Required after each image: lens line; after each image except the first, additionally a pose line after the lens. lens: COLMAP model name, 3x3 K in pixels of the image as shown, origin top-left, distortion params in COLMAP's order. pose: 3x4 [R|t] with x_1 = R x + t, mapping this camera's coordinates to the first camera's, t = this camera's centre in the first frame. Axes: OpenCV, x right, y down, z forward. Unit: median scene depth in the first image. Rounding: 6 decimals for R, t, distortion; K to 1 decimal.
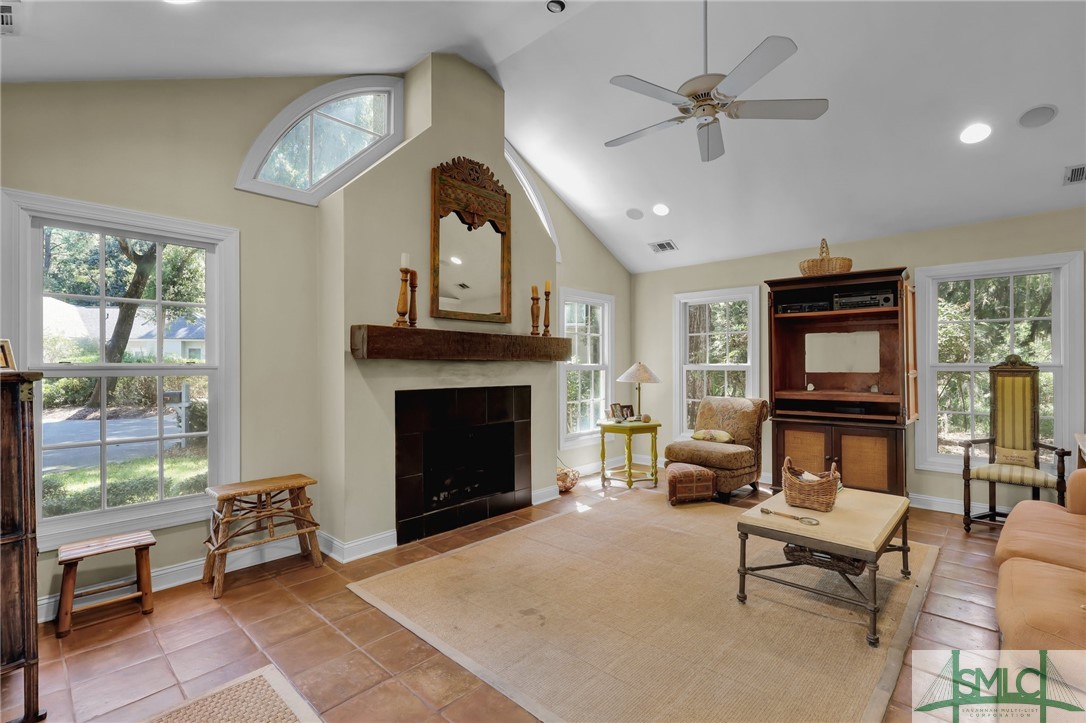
lens RADIAL K [[492.6, 0, 546.9], [0, 492.6, 360.9], [0, 0, 1]] dist [-0.003168, 0.000012]
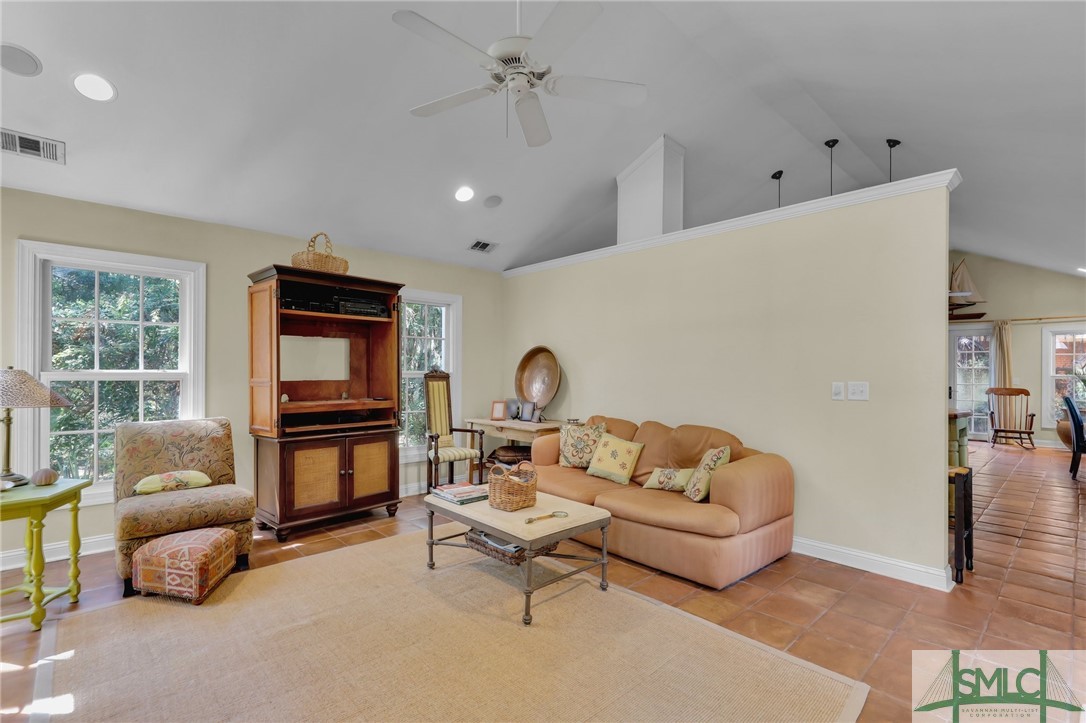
lens RADIAL K [[504.7, 0, 543.7], [0, 504.7, 366.8], [0, 0, 1]] dist [0.001028, -0.000212]
pose [[0.064540, 0.009646, 0.997868, -0.352098], [-0.011177, 0.999898, -0.008942, 0.002037], [-0.997853, -0.010576, 0.064641, 0.558726]]
